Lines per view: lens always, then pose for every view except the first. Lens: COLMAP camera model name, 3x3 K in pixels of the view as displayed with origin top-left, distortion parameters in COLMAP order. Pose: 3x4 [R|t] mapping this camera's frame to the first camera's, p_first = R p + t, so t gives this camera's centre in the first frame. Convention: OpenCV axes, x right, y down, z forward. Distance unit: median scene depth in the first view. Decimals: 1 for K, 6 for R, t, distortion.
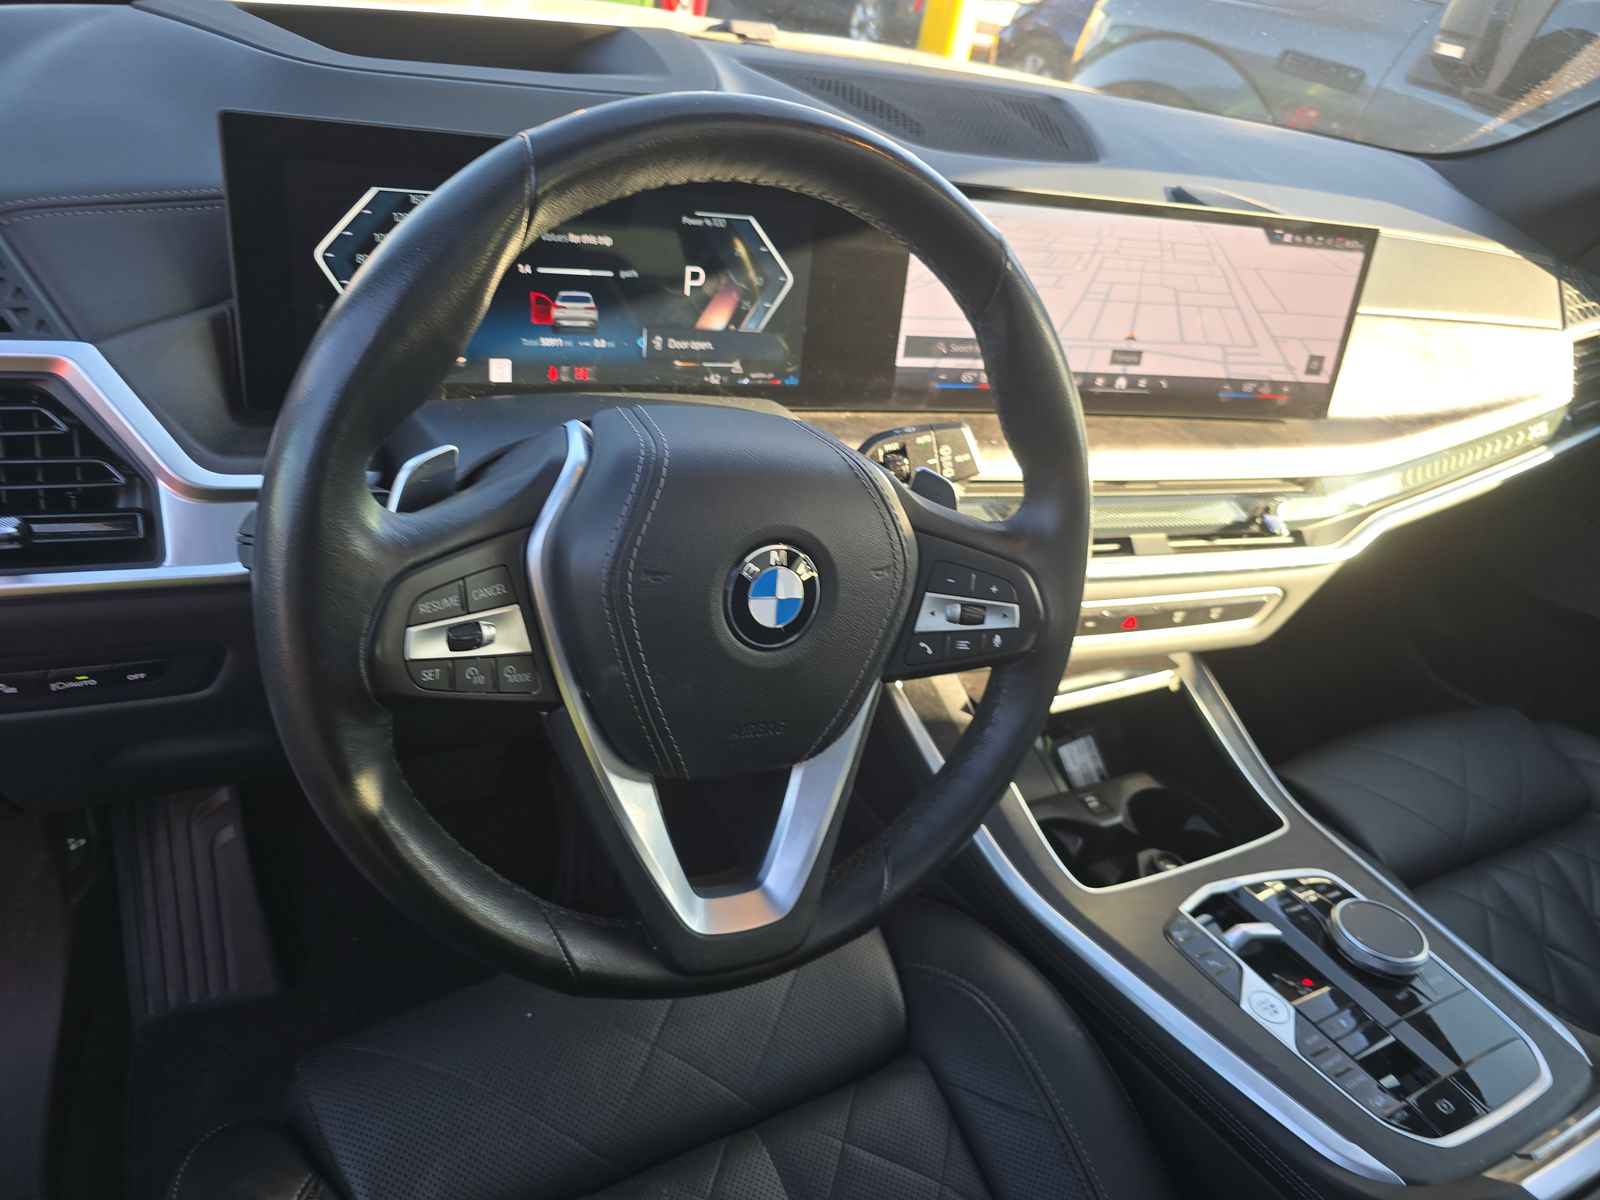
lens RADIAL K [[1138.6, 0, 800.0], [0, 1138.6, 600.0], [0, 0, 1]] dist [0.006277, -0.003520]
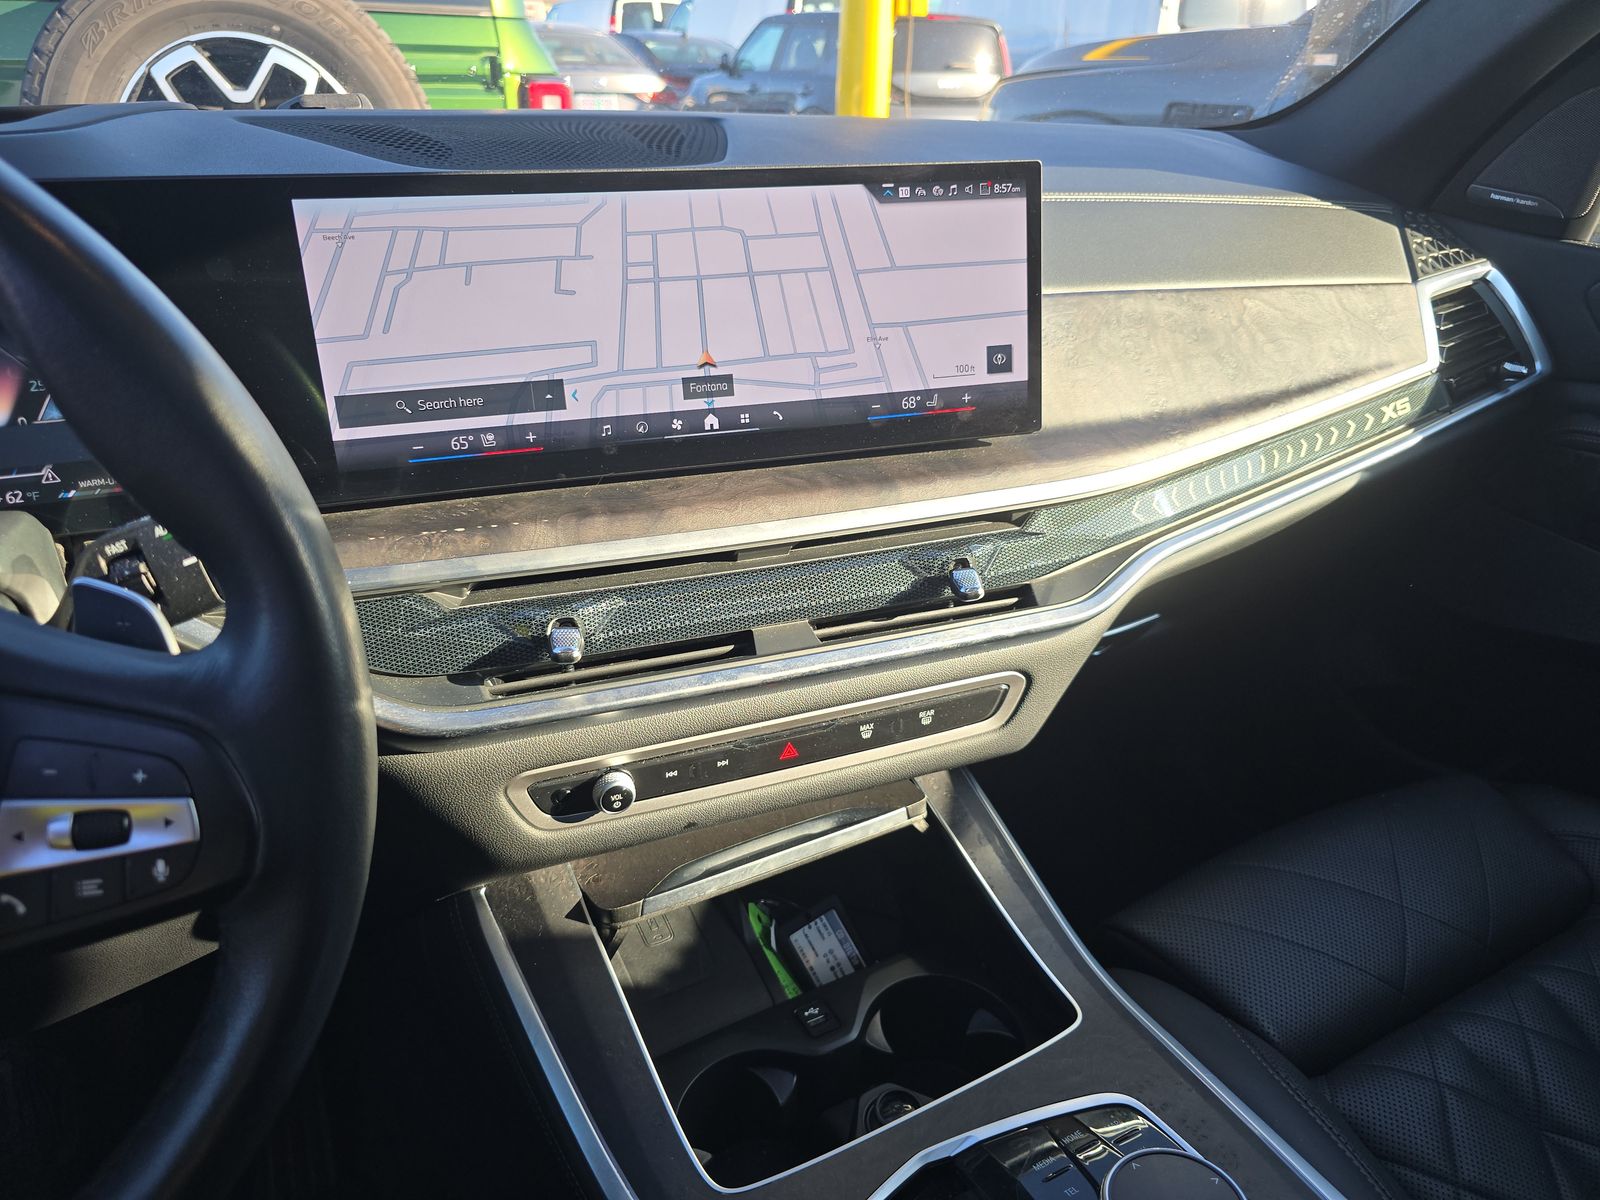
lens RADIAL K [[1078.1, 0, 807.0], [0, 1078.1, 582.2], [0, 0, 1]] dist [0.061269, -0.074445]
pose [[0.986869, -0.150371, -0.058983, 0.368794], [0.141250, 0.980526, -0.136442, 0.011093], [0.078351, 0.126319, 0.988891, 0.342465]]
